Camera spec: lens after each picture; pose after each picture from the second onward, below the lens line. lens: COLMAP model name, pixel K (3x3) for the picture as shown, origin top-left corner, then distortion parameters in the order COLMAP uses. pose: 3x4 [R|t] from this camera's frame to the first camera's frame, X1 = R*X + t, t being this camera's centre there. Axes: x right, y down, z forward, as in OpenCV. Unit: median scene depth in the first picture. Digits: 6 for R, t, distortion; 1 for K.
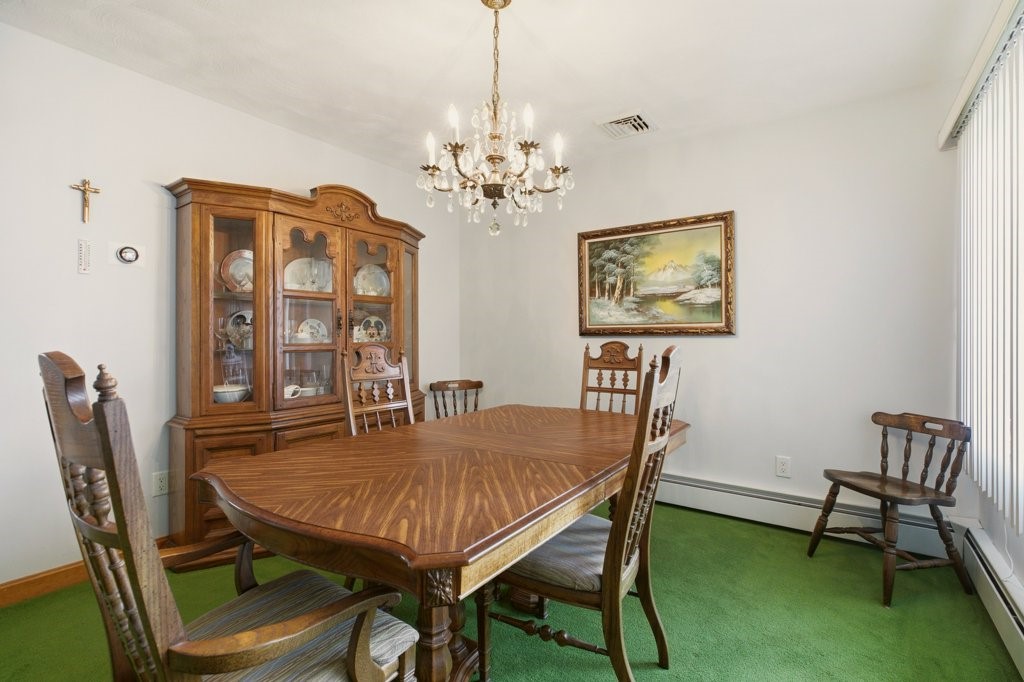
lens RADIAL K [[465.8, 0, 519.5], [0, 465.8, 339.8], [0, 0, 1]] dist [-0.009956, 0.001848]
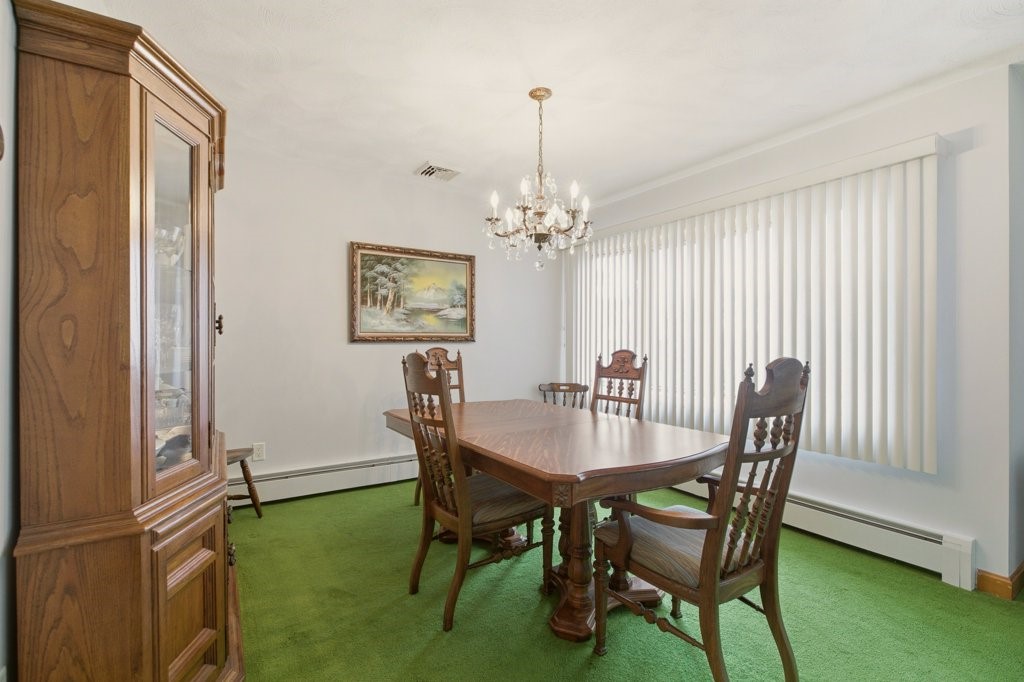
lens RADIAL K [[465.8, 0, 517.7], [0, 465.8, 340.7], [0, 0, 1]] dist [-0.009956, 0.001848]
pose [[0.362186, 0.002324, 0.932103, -0.768275], [0.004695, 0.999980, -0.004318, -0.006815], [-0.932094, 0.005940, 0.362168, 0.323881]]
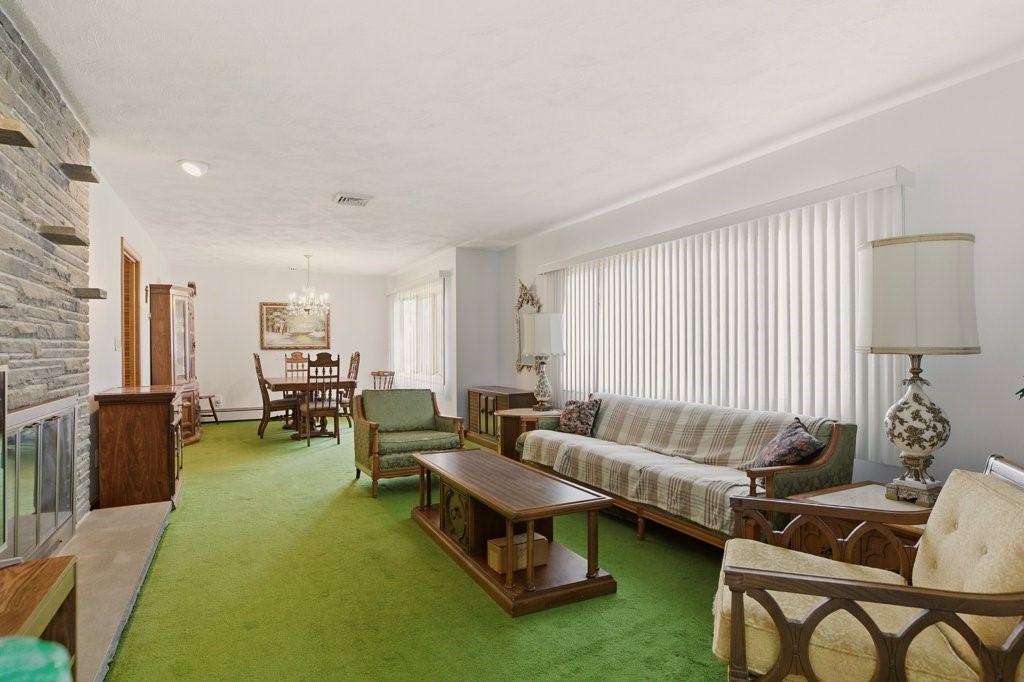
lens RADIAL K [[550.2, 0, 512.2], [0, 550.2, 347.6], [0, 0, 1]] dist [-0.004442, 0.000440]
pose [[0.460823, -0.004280, 0.887482, -1.776935], [0.013107, 0.999912, -0.001983, 0.001641], [-0.887395, 0.012546, 0.460838, -1.342098]]
